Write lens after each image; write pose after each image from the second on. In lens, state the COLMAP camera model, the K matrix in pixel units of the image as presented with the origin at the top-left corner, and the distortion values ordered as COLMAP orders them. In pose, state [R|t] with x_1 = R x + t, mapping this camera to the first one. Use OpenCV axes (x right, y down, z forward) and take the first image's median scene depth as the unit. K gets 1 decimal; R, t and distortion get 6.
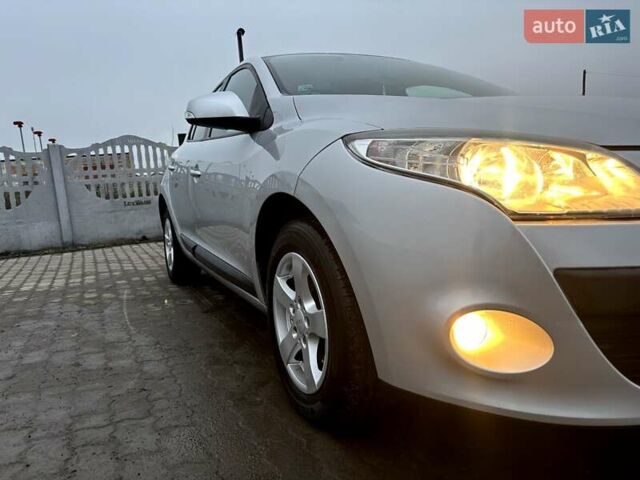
lens RADIAL K [[482.2, 0, 320.0], [0, 482.2, 240.0], [0, 0, 1]] dist [0.037013, -0.025751]
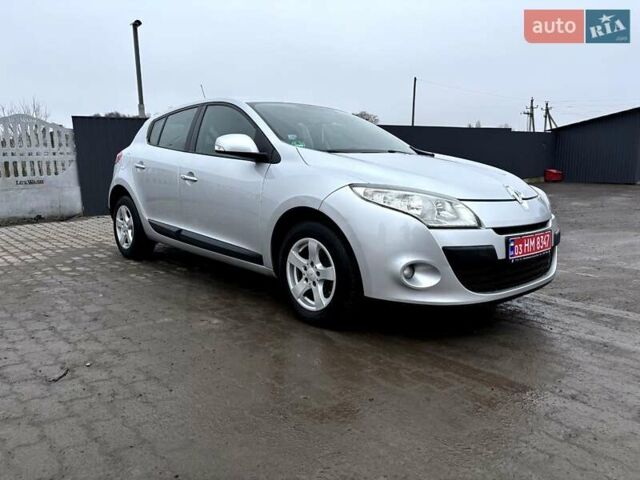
lens RADIAL K [[482.2, 0, 320.0], [0, 482.2, 240.0], [0, 0, 1]] dist [0.037013, -0.025751]
pose [[0.949916, 0.012965, 0.312236, -0.209303], [-0.025199, 0.999063, 0.035179, -0.012330], [-0.311488, -0.041285, 0.949353, -0.278229]]
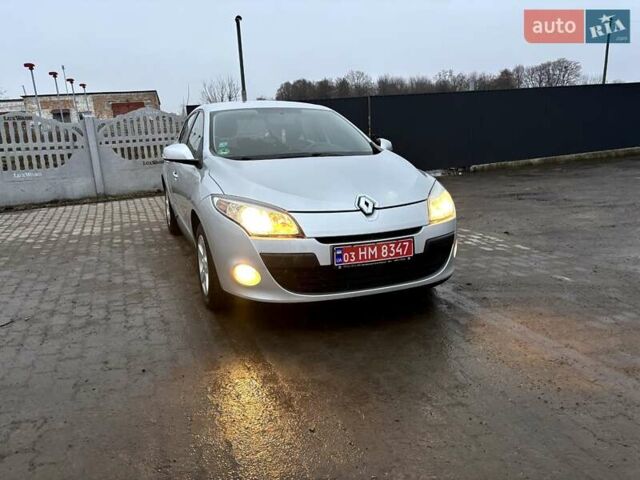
lens RADIAL K [[482.2, 0, 320.0], [0, 482.2, 240.0], [0, 0, 1]] dist [0.037013, -0.025751]
pose [[0.997969, 0.041794, -0.048080, 0.214273], [-0.035415, 0.991317, 0.126638, -0.091355], [0.052955, -0.124678, 0.990783, -0.430880]]
